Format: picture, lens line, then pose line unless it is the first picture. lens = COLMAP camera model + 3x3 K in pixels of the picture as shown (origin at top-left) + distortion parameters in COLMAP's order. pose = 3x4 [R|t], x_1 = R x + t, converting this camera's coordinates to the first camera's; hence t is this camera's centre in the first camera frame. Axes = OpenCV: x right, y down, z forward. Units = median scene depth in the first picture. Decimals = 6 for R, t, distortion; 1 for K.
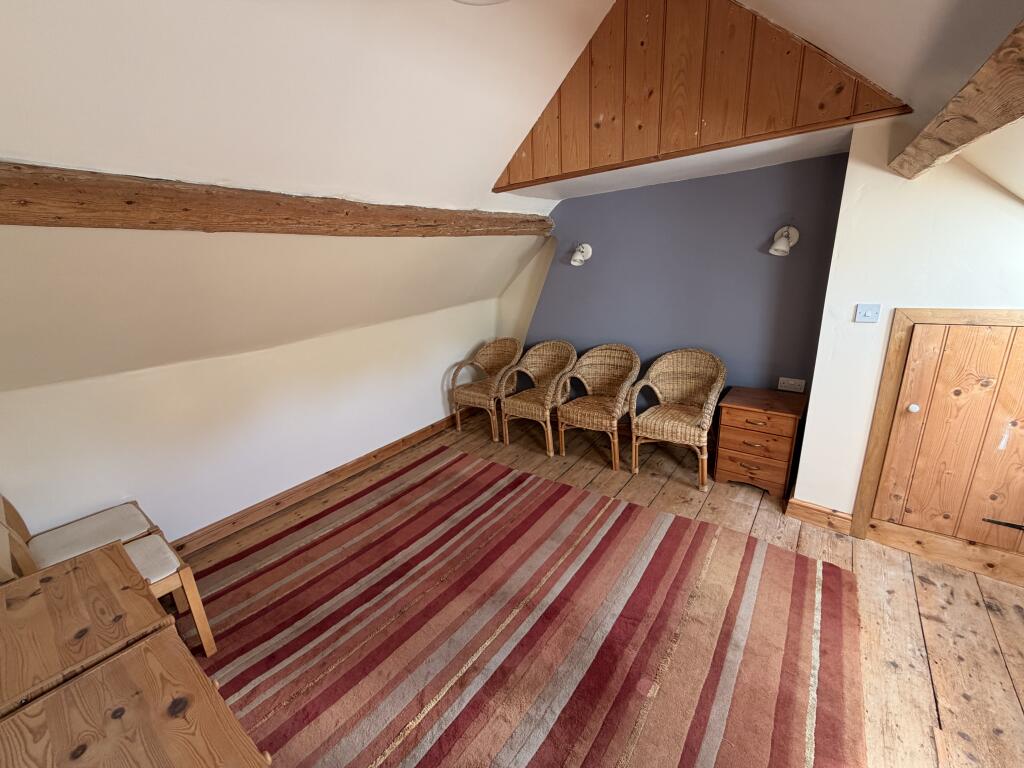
lens RADIAL K [[412.2, 0, 512.0], [0, 412.2, 384.0], [0, 0, 1]] dist [0.000119, -0.000028]
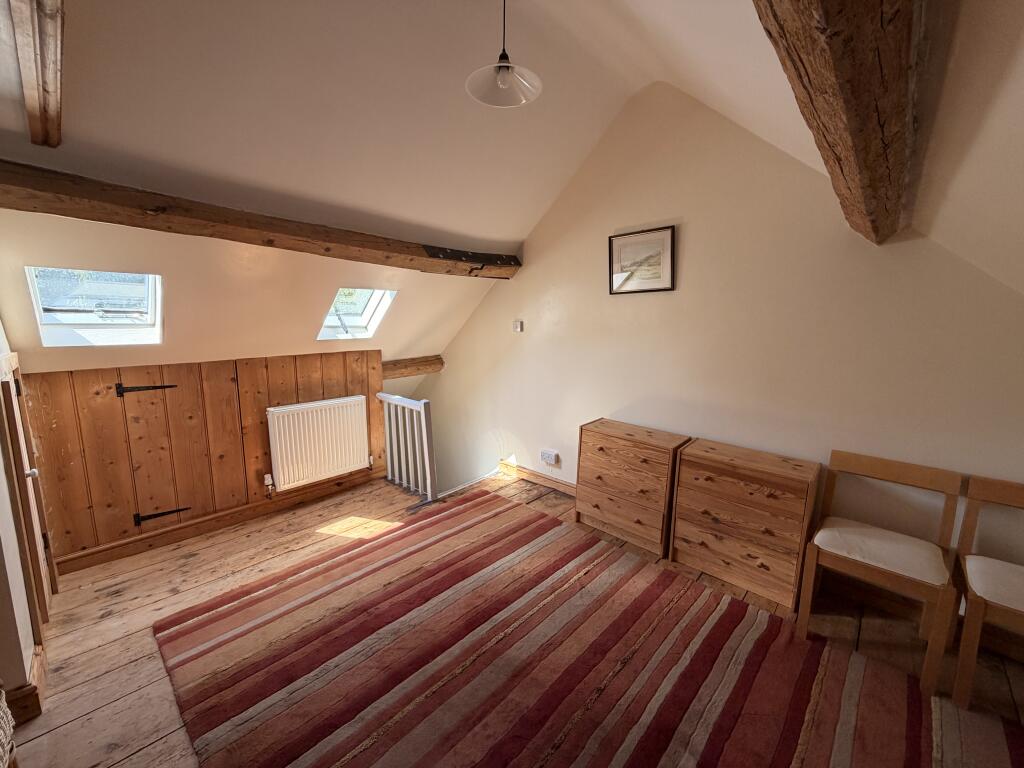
lens RADIAL K [[412.2, 0, 512.0], [0, 412.2, 384.0], [0, 0, 1]] dist [0.000119, -0.000028]
pose [[-0.995058, 0.039647, 0.091040, -0.128461], [0.074873, 0.901794, 0.425632, -0.459217], [-0.065225, 0.430344, -0.900305, 1.863295]]
